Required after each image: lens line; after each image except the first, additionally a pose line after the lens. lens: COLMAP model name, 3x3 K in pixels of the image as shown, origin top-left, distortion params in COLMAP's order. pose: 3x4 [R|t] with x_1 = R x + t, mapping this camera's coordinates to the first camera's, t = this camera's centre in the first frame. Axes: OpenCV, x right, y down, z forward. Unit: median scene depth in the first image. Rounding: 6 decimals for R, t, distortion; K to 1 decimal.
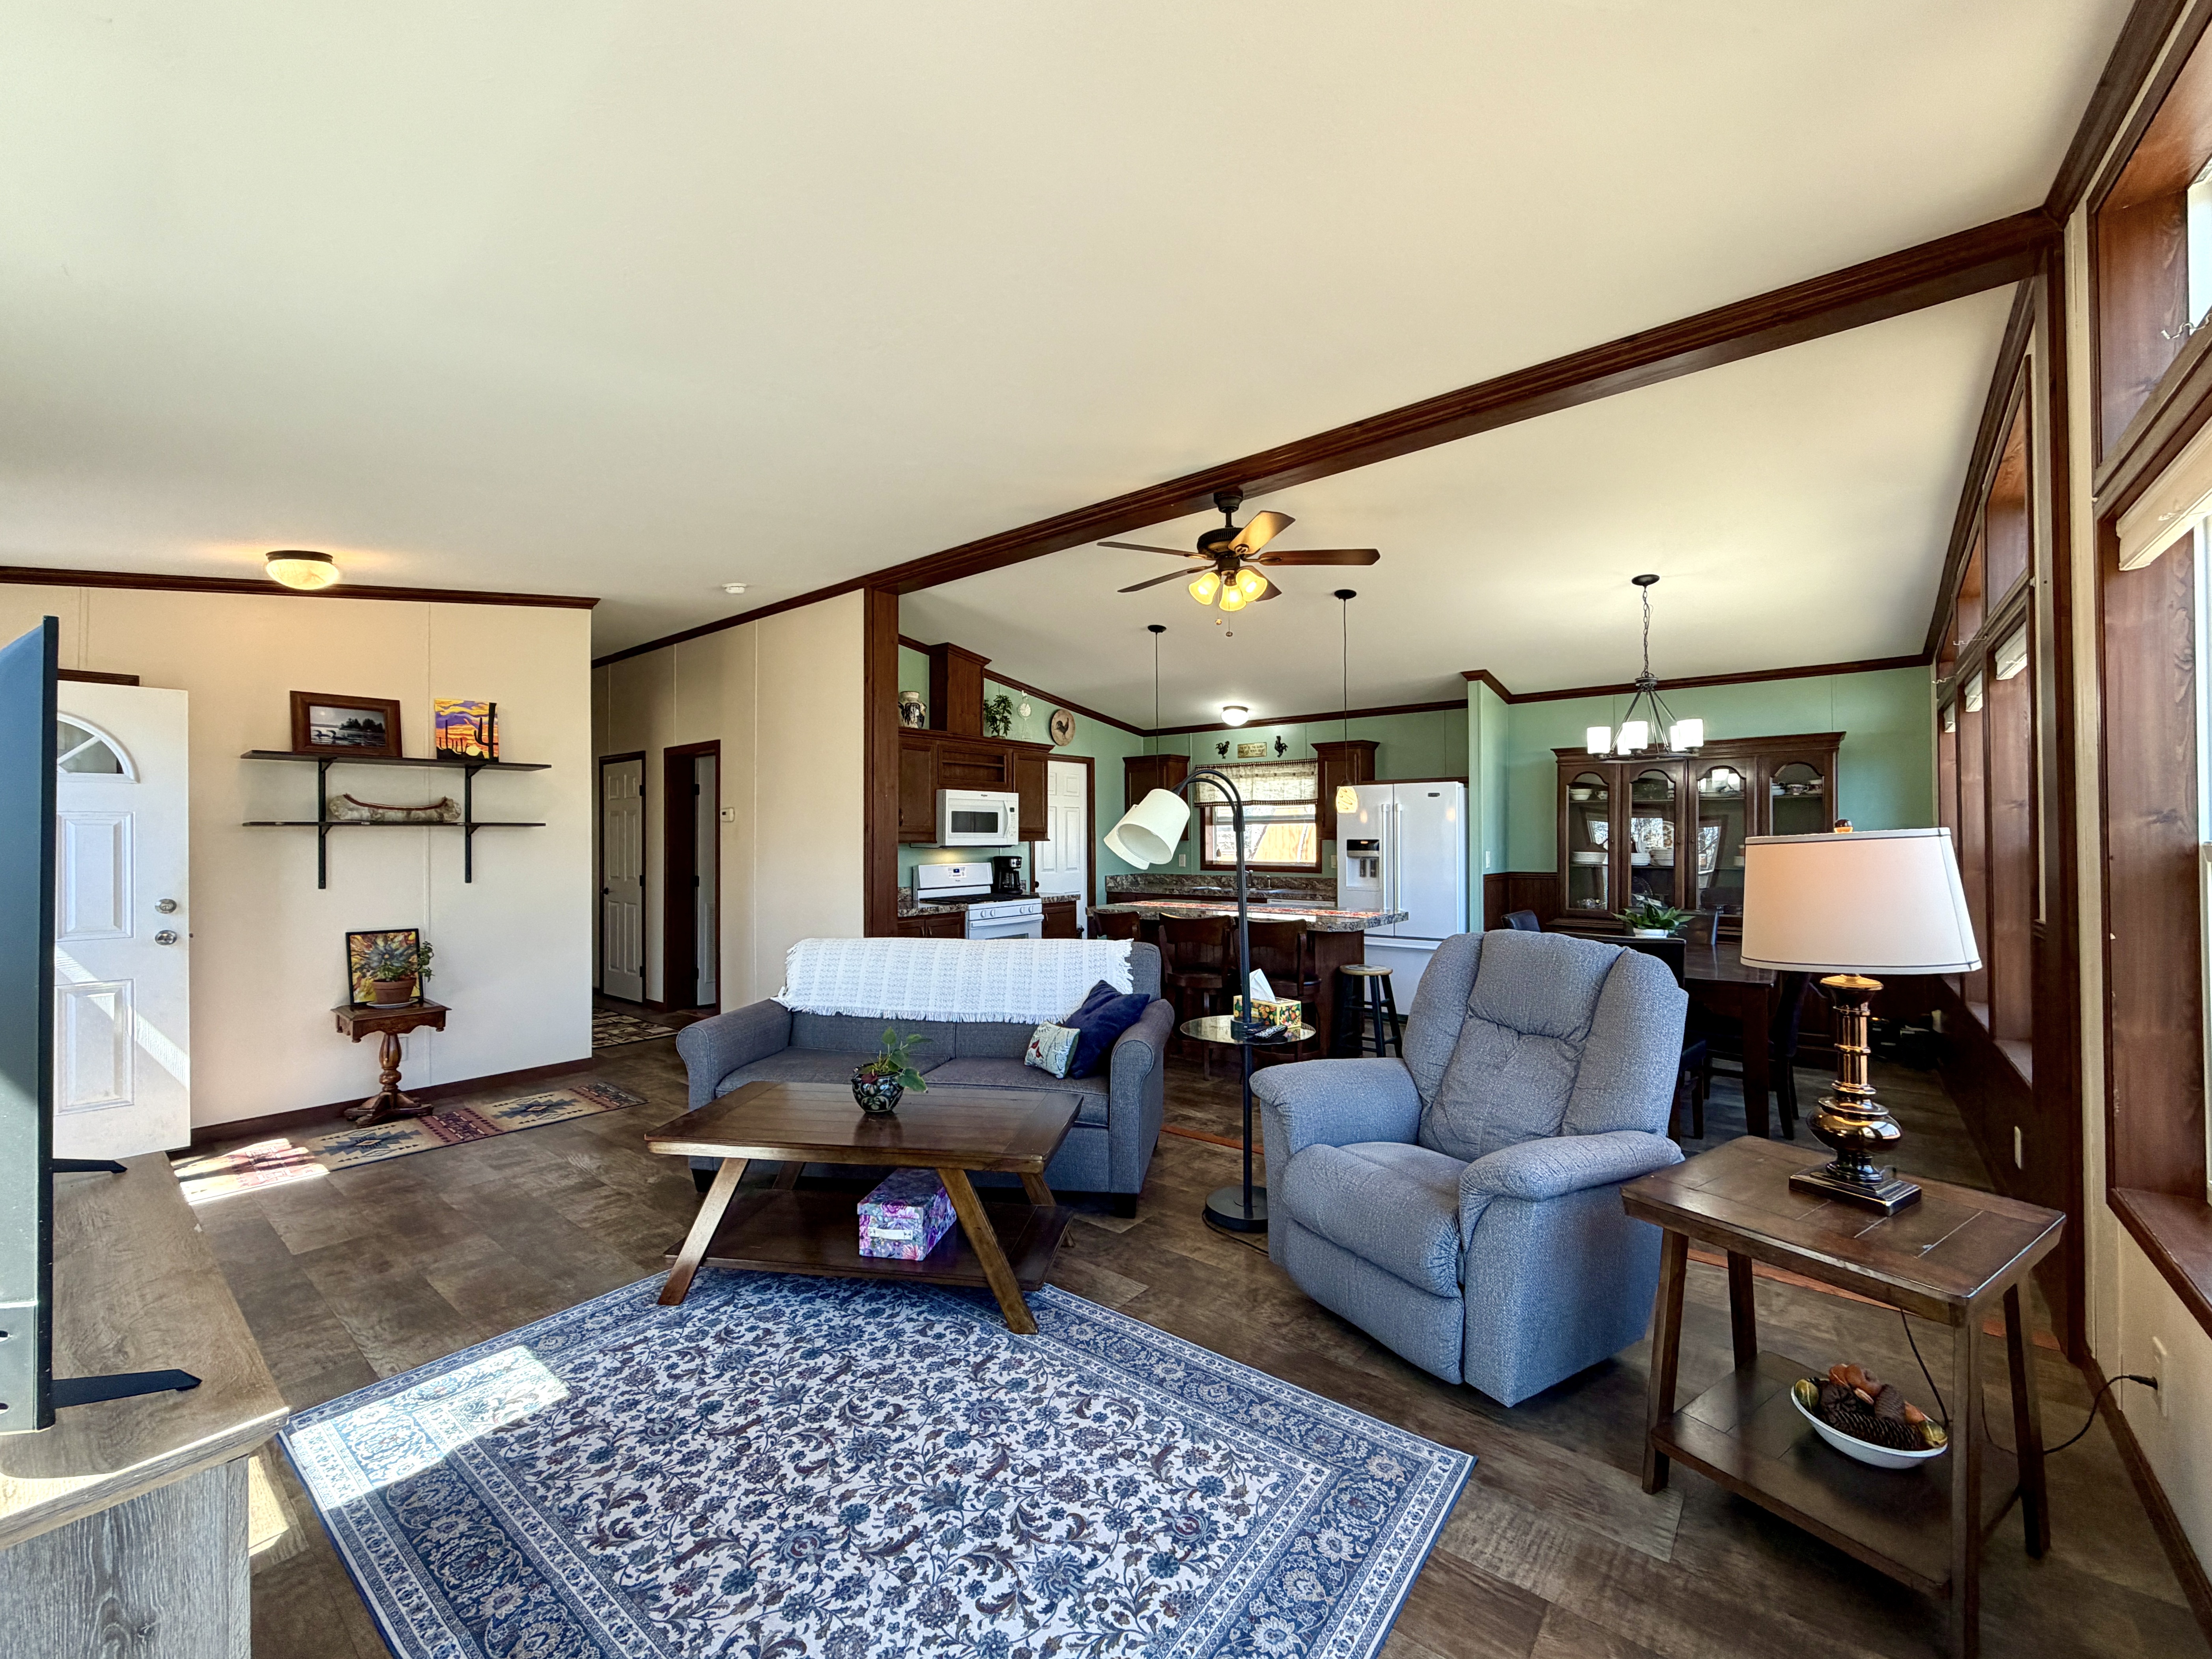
lens RADIAL K [[892.9, 0, 1106.0], [0, 892.9, 829.5], [0, 0, 1]] dist [0.001367, 0.000108]
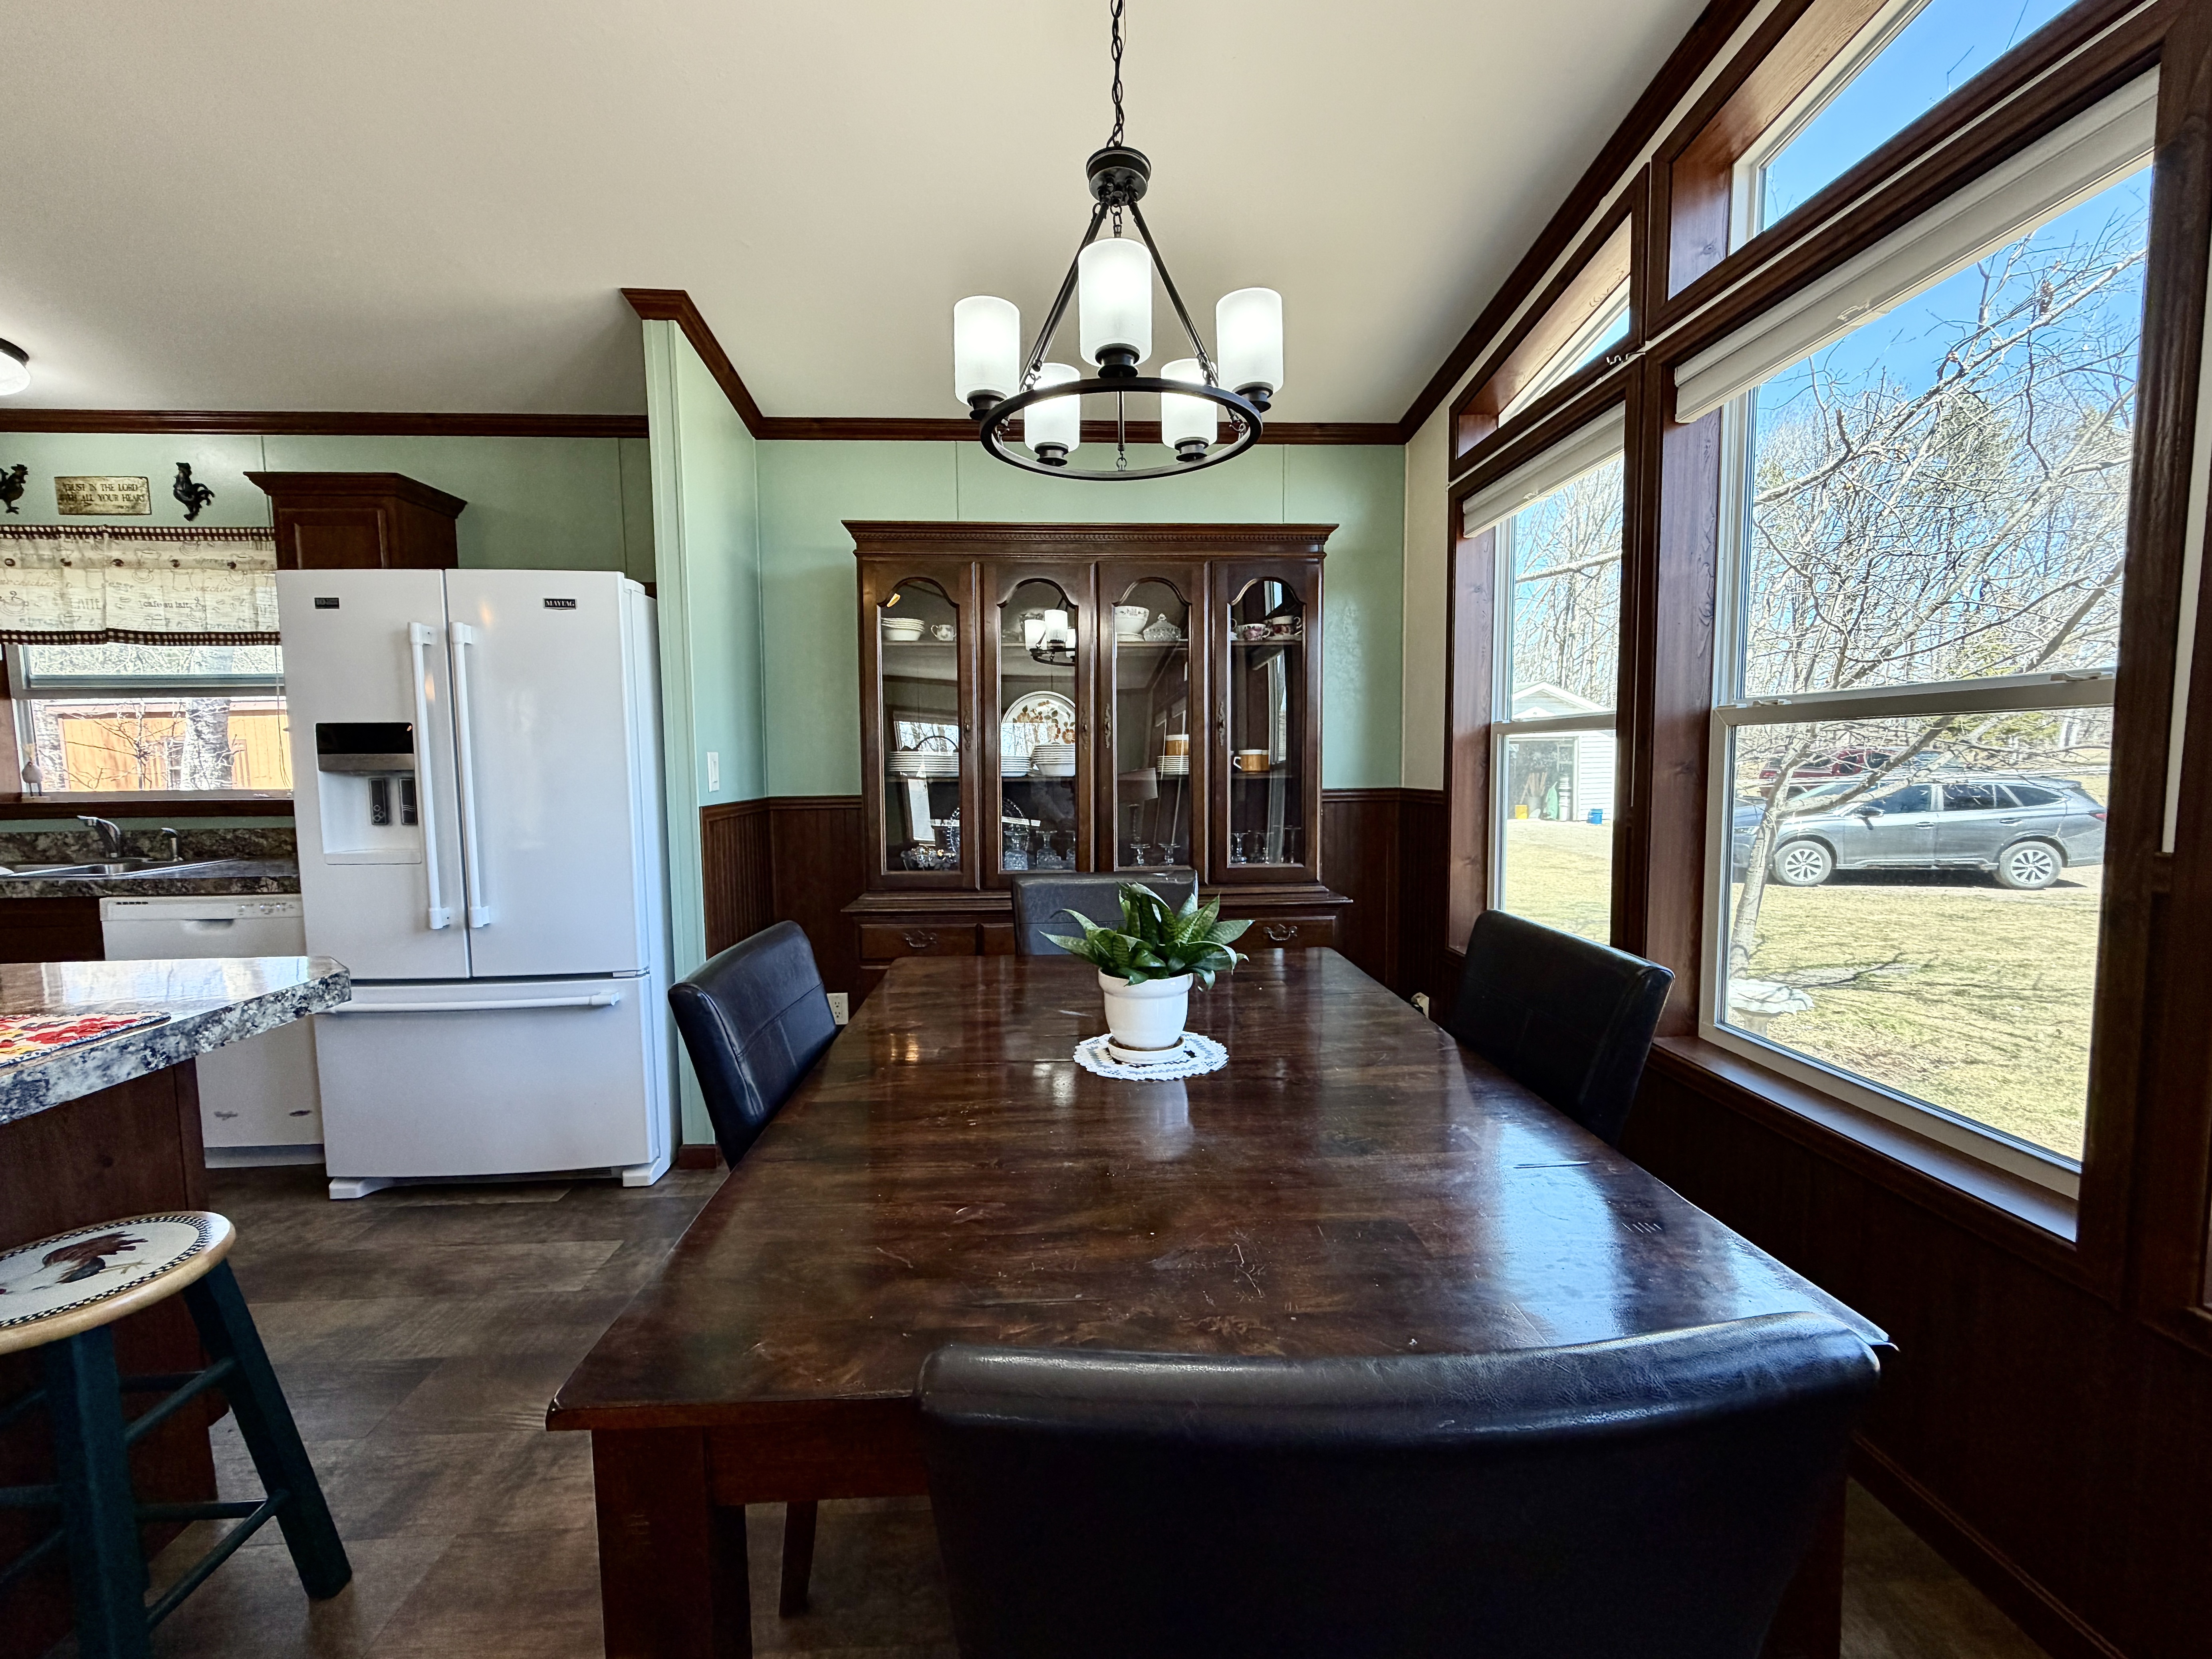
lens RADIAL K [[909.8, 0, 1106.0], [0, 909.8, 829.5], [0, 0, 1]] dist [-0.000643, 0.000625]
pose [[0.745935, -0.060765, 0.663241, 0.240576], [0.002539, 0.996081, 0.088404, 0.020336], [-0.666014, -0.064259, 0.743166, 0.475625]]
